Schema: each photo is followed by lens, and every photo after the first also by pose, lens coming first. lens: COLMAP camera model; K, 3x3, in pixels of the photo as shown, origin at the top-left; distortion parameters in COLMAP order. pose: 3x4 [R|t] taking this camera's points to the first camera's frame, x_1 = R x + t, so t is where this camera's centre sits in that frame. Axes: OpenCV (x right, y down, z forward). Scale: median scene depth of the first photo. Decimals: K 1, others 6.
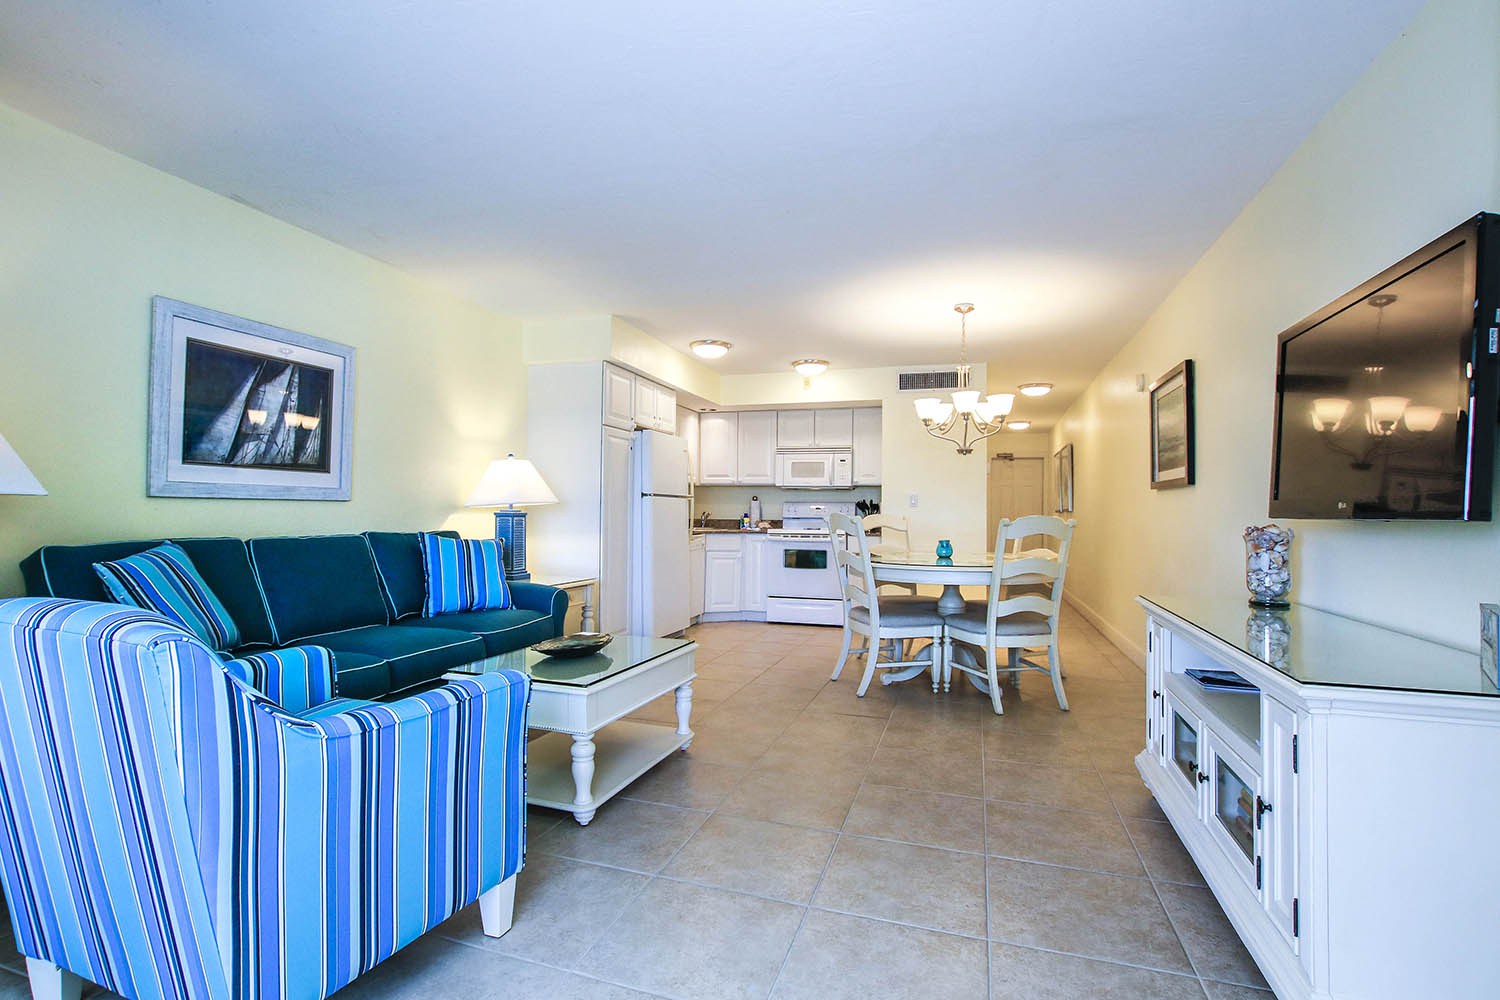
lens RADIAL K [[705.5, 0, 740.4], [0, 705.5, 492.2], [0, 0, 1]] dist [-0.022135, 0.000102]
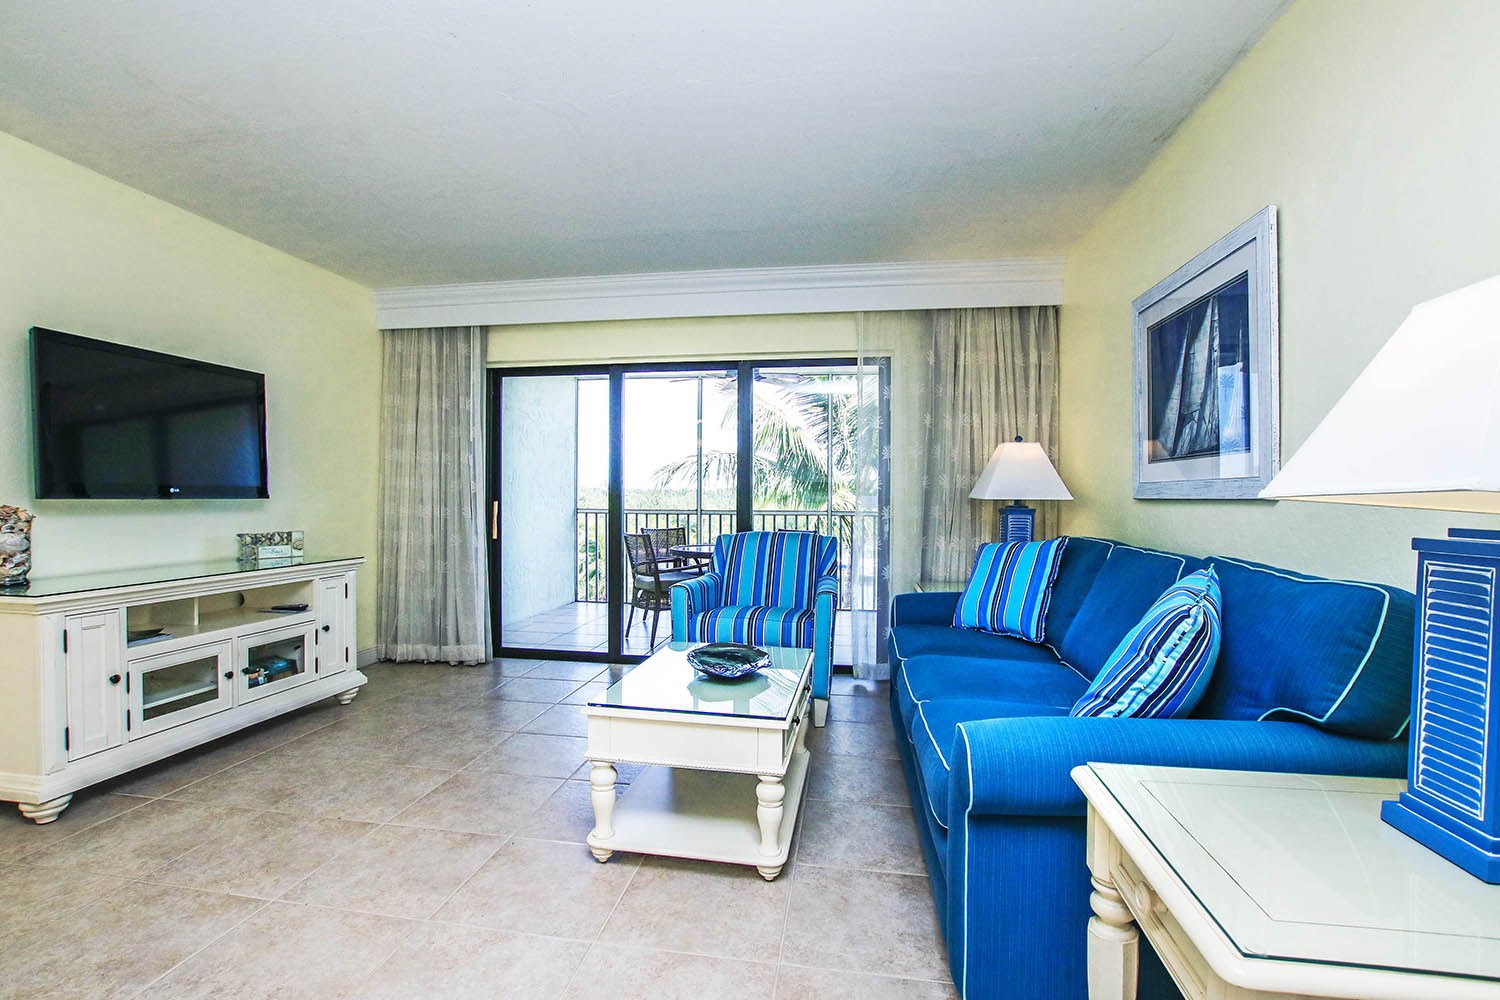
lens RADIAL K [[705.5, 0, 758.6], [0, 705.5, 506.4], [0, 0, 1]] dist [-0.022135, 0.000102]
pose [[-0.977560, -0.017480, -0.209929, -0.084846], [-0.014596, 0.999777, -0.015276, 0.034117], [0.210149, -0.011869, -0.977597, 1.604814]]
